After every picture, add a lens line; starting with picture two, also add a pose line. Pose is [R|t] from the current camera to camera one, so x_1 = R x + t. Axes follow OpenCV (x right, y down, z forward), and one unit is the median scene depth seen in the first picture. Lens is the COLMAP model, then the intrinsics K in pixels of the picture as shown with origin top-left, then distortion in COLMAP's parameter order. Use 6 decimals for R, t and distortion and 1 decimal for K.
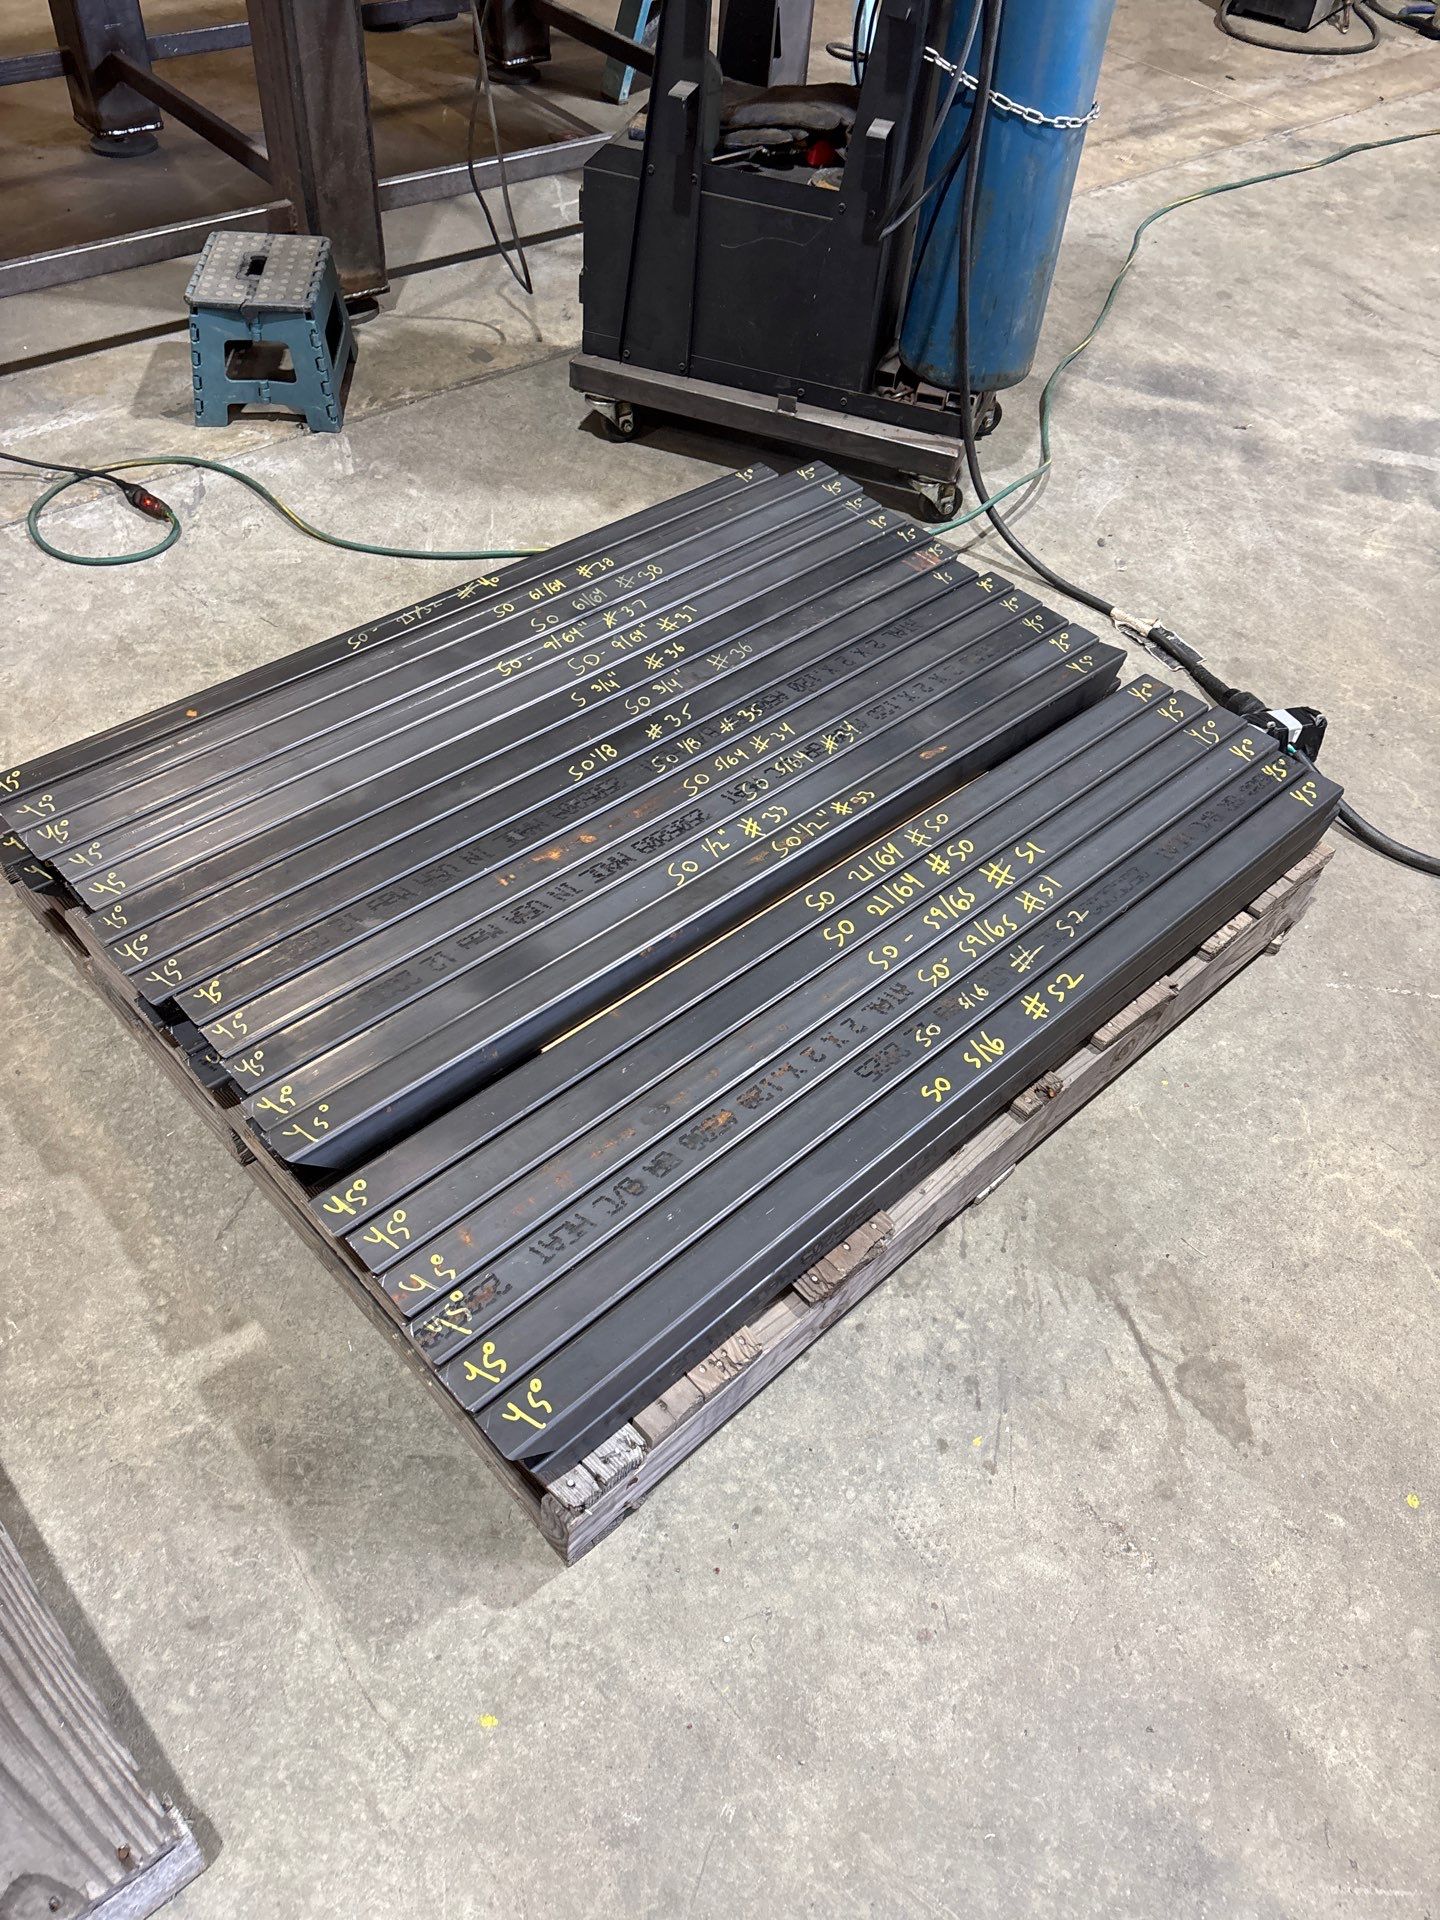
lens RADIAL K [[1351.6, 0, 720.0], [0, 1351.6, 960.0], [0, 0, 1]] dist [0.016240, -0.028782]
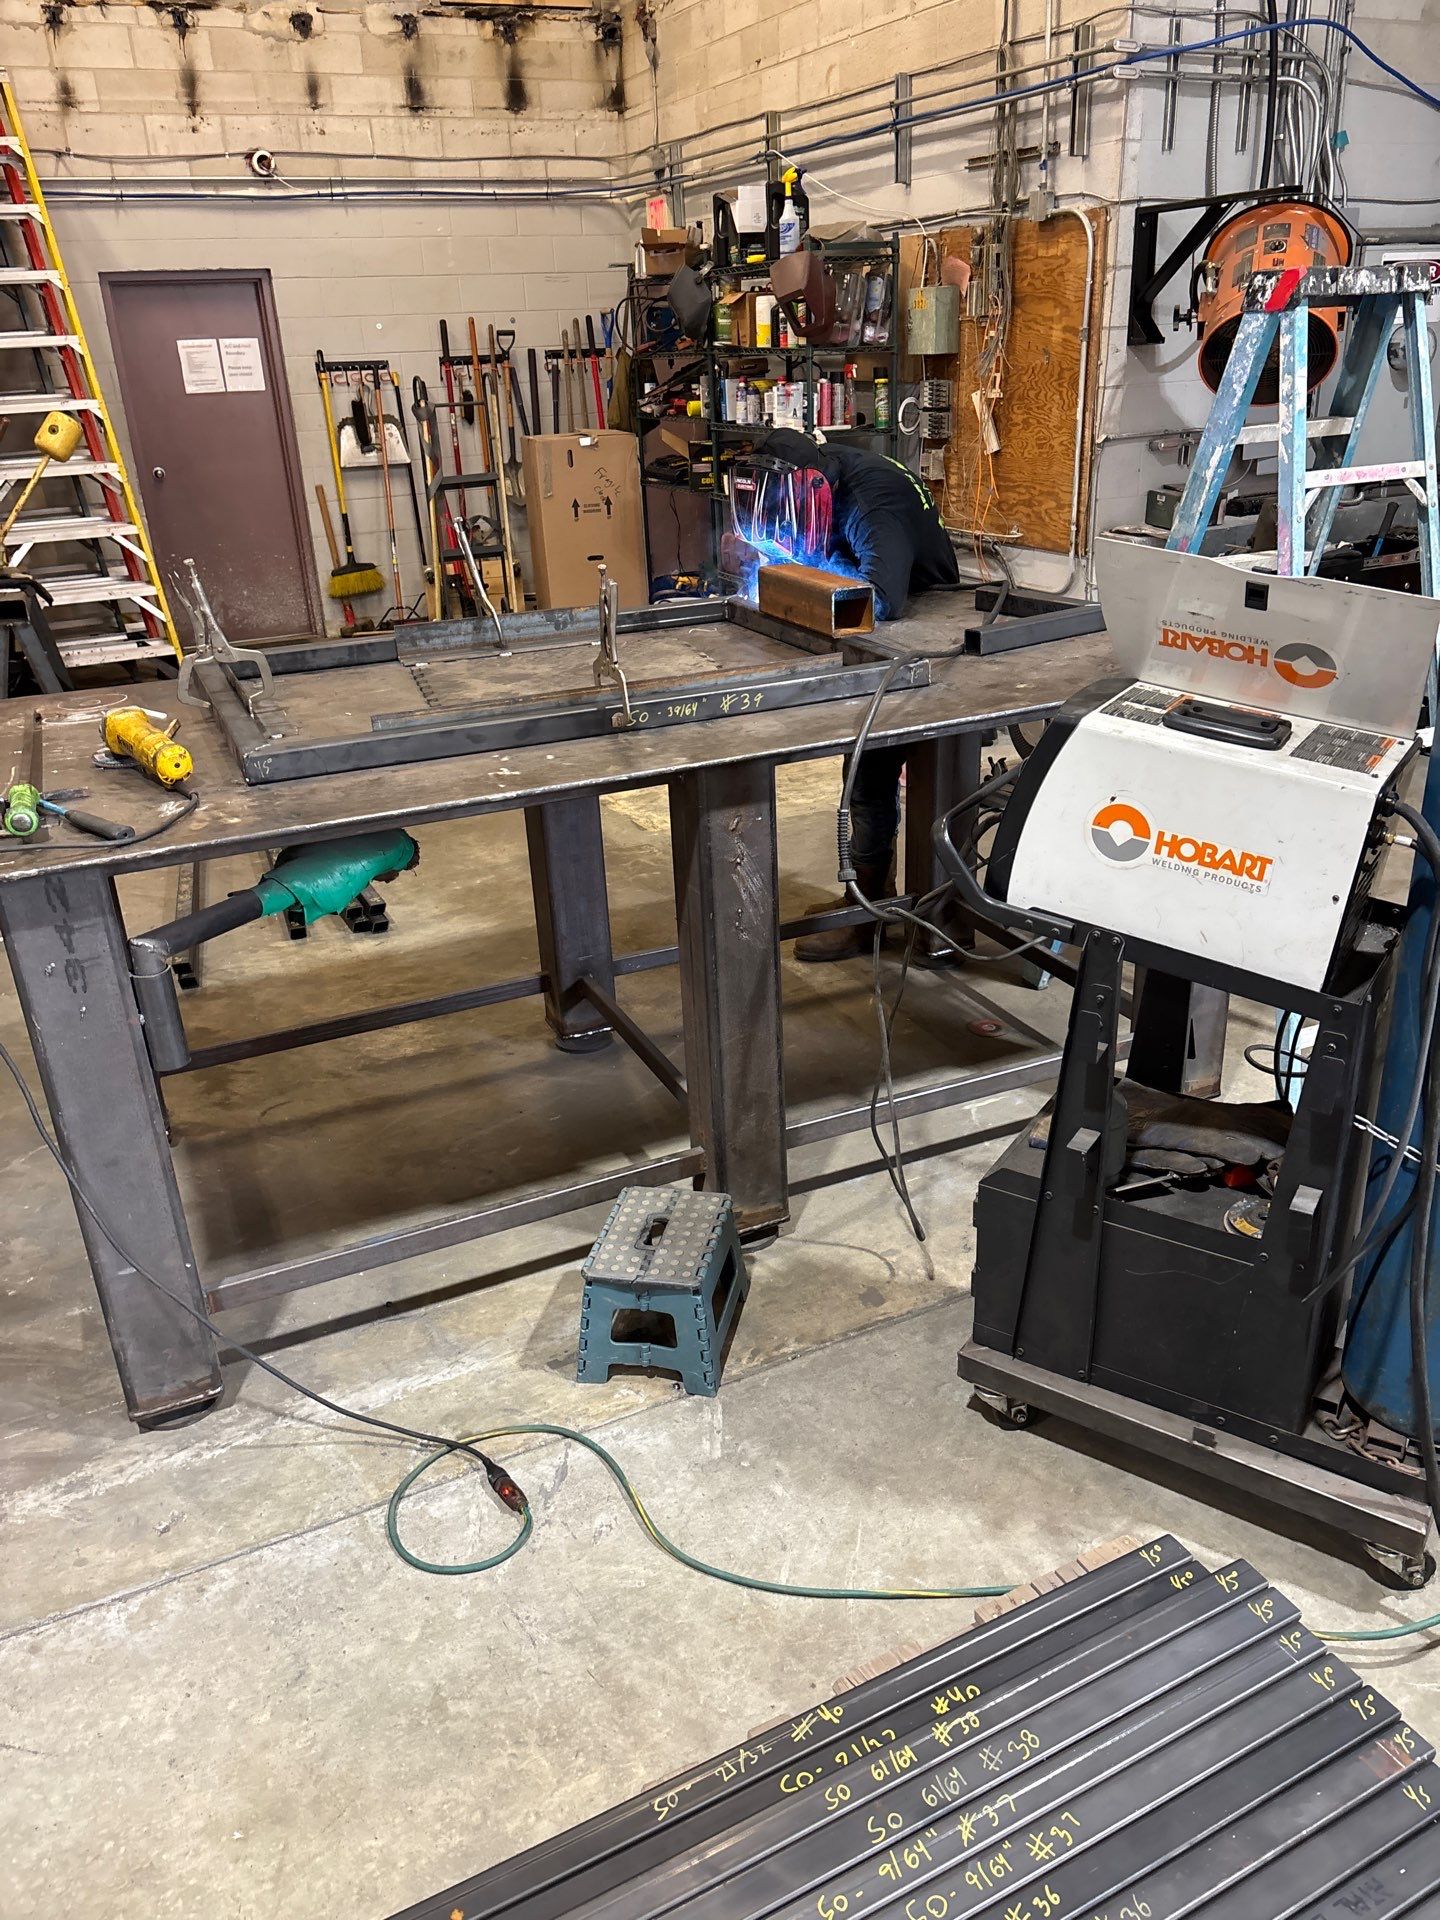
lens RADIAL K [[1356.0, 0, 754.4], [0, 1356.0, 966.5], [0, 0, 1]] dist [0.000499, -0.032693]
pose [[0.958794, -0.000576, -0.284103, 0.018862], [-0.120669, 0.904489, -0.409070, -0.287299], [0.257204, 0.426496, 0.867149, 0.049296]]
